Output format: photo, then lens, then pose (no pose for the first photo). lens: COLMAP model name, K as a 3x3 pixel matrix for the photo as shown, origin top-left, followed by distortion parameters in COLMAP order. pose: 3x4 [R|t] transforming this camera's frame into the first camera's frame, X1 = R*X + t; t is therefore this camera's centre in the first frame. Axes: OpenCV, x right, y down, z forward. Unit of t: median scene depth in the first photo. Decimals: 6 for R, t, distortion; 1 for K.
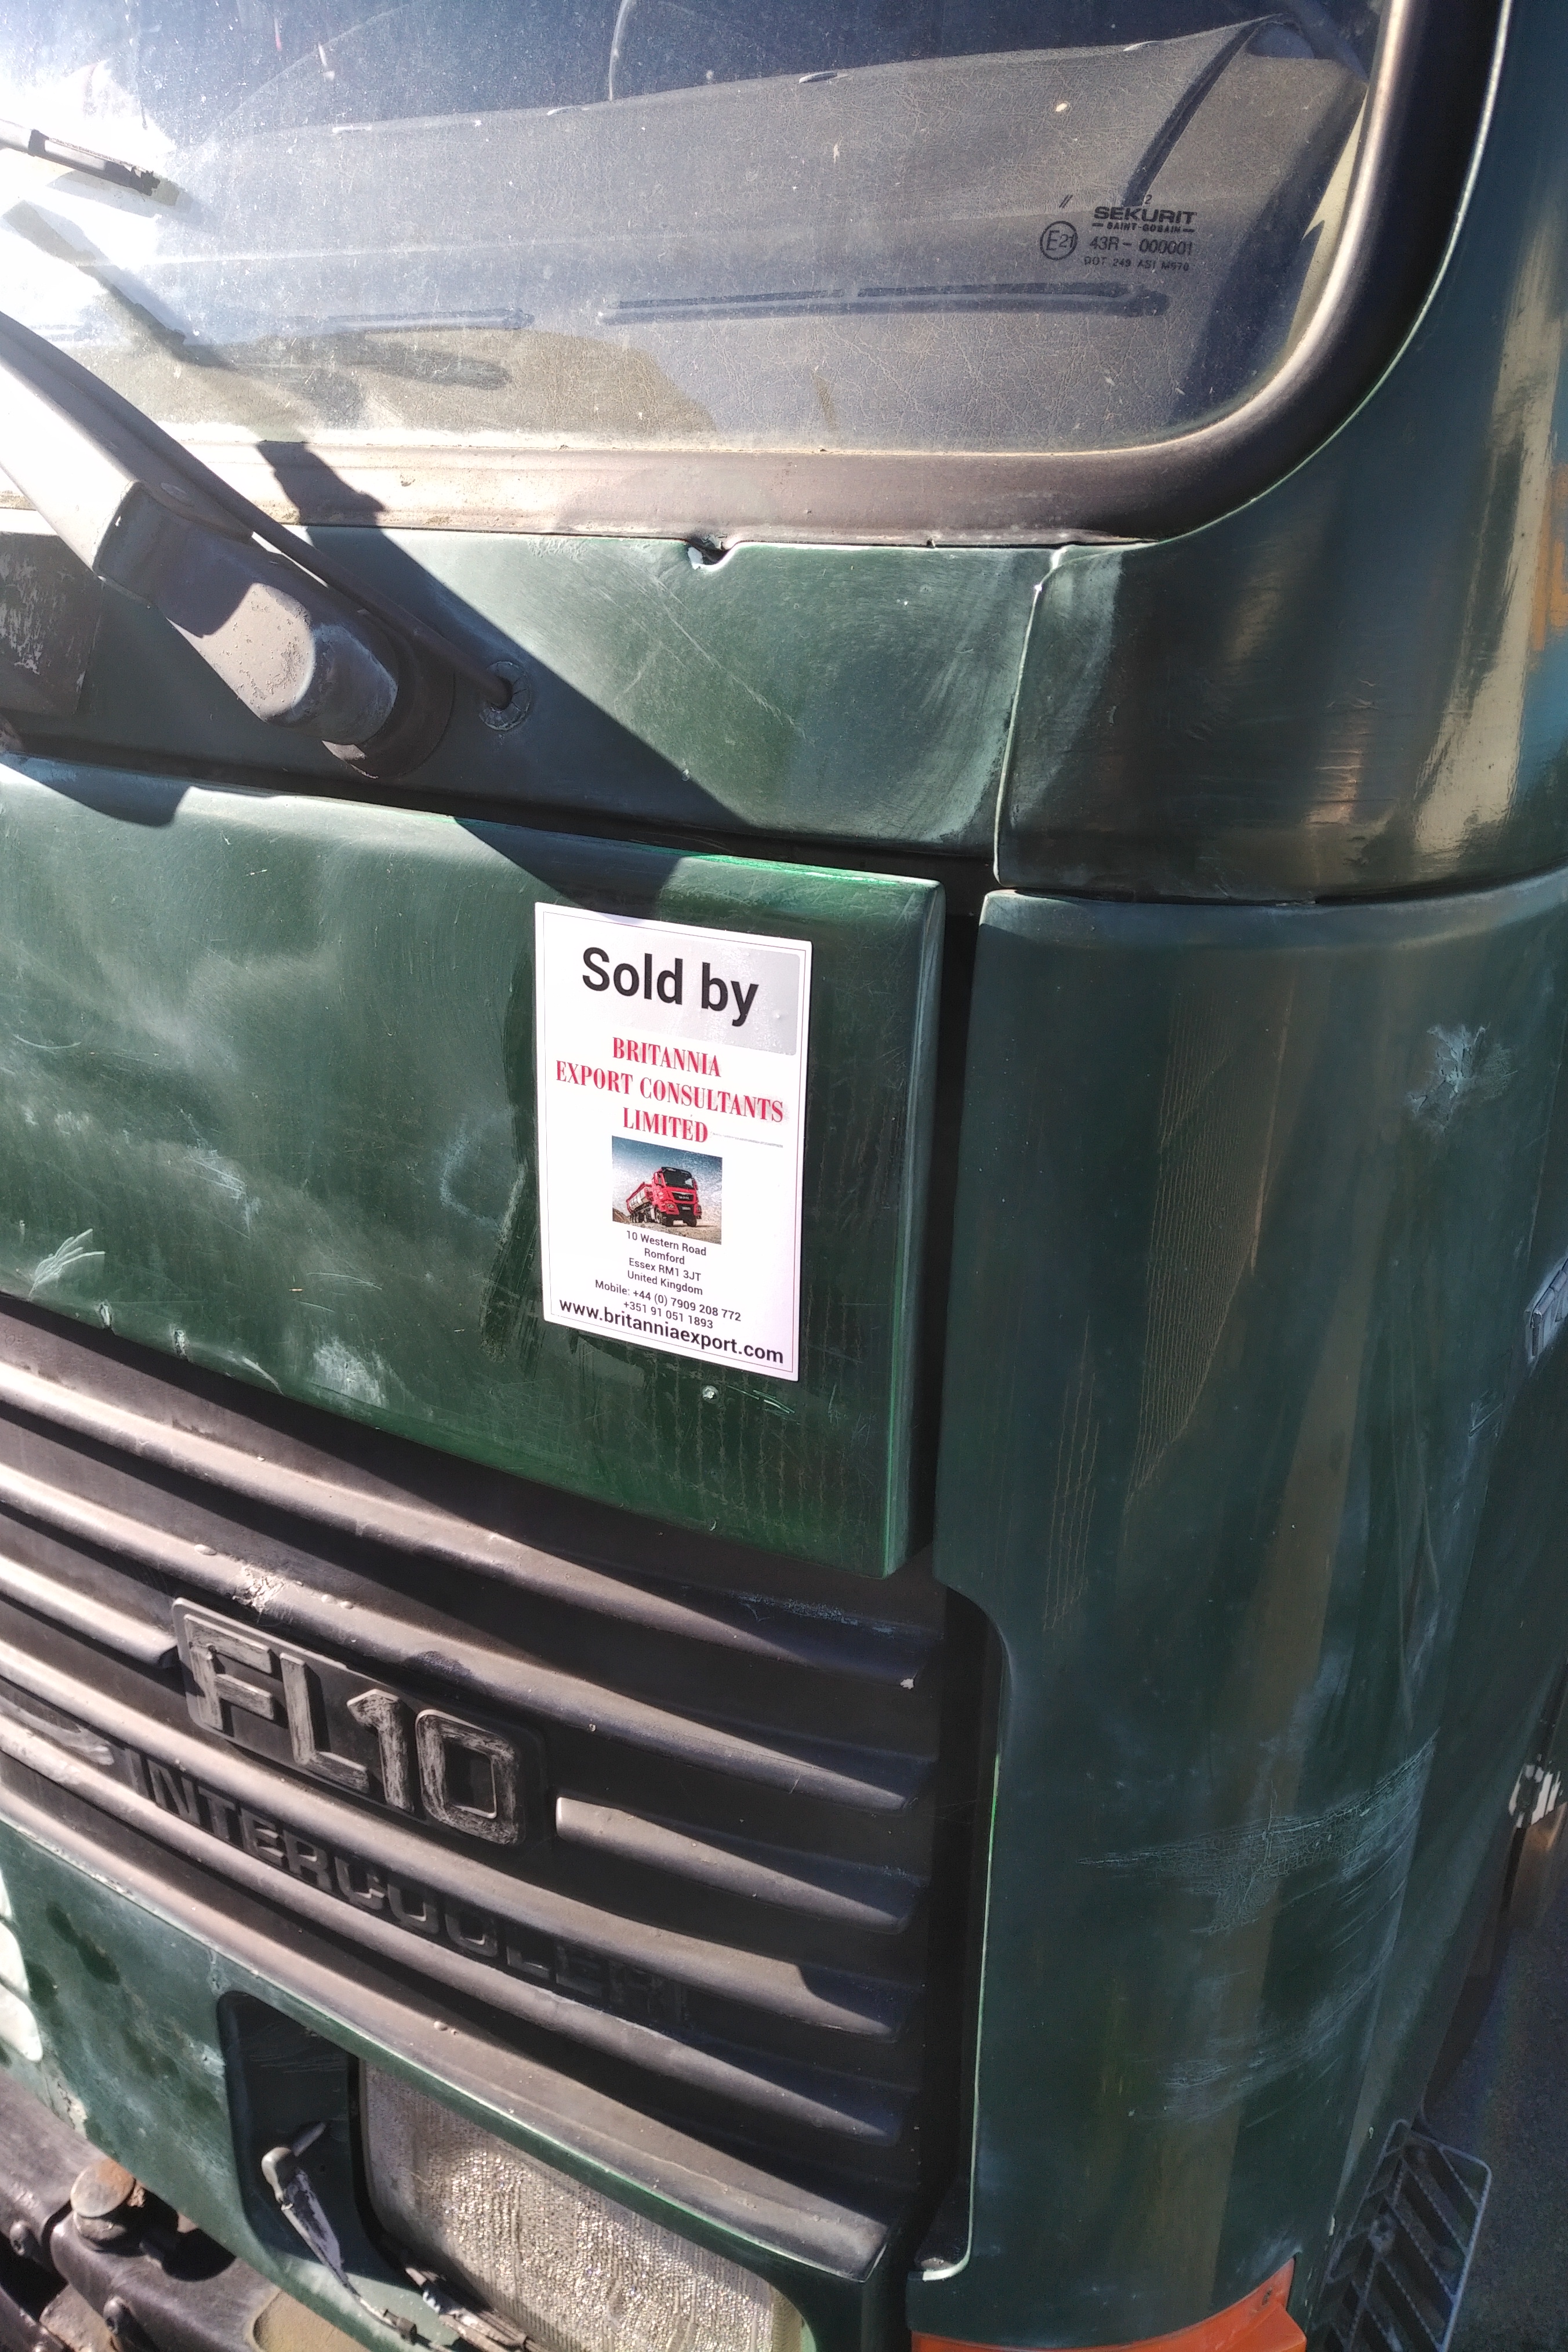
lens RADIAL K [[1765.2, 0, 784.0], [0, 1765.2, 1176.0], [0, 0, 1]] dist [-0.007353, 0.036246]
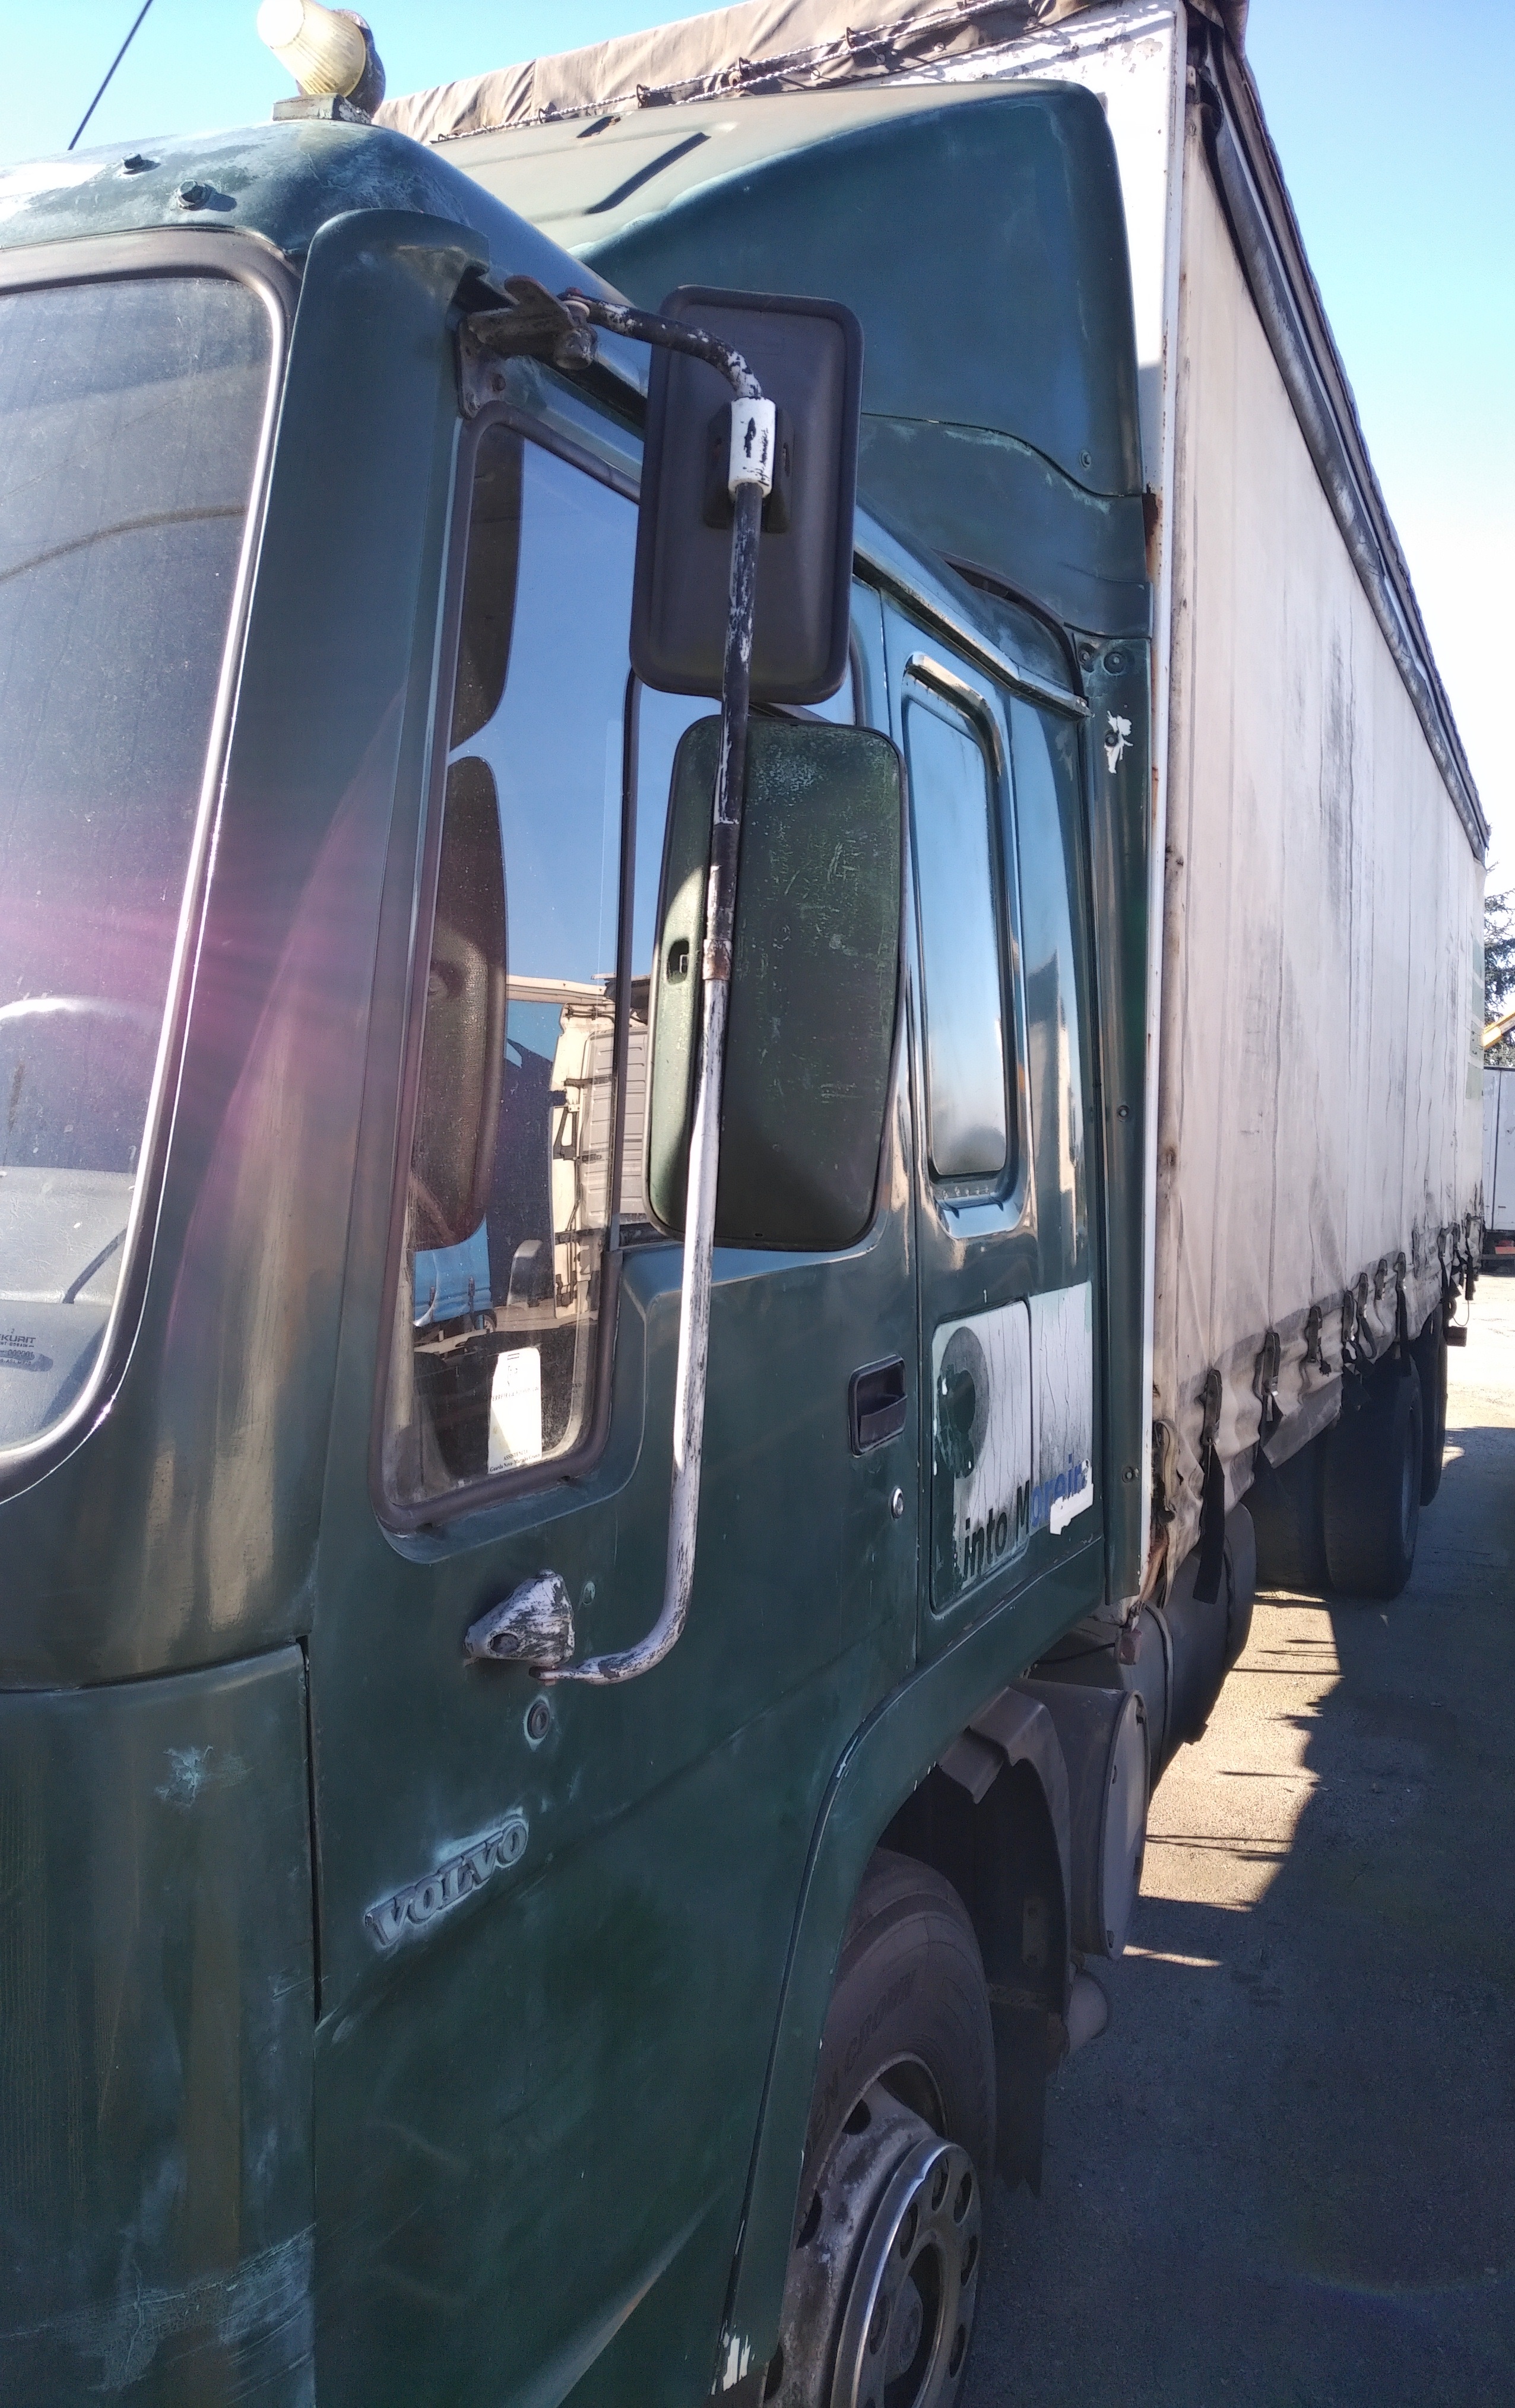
lens RADIAL K [[1745.7, 0, 760.1], [0, 1745.7, 1150.8], [0, 0, 1]] dist [0.005280, -0.000450]
pose [[0.988403, -0.017190, 0.150875, 0.631140], [0.070546, 0.931824, -0.355989, 0.023531], [-0.134469, 0.362504, 0.922230, -0.875169]]
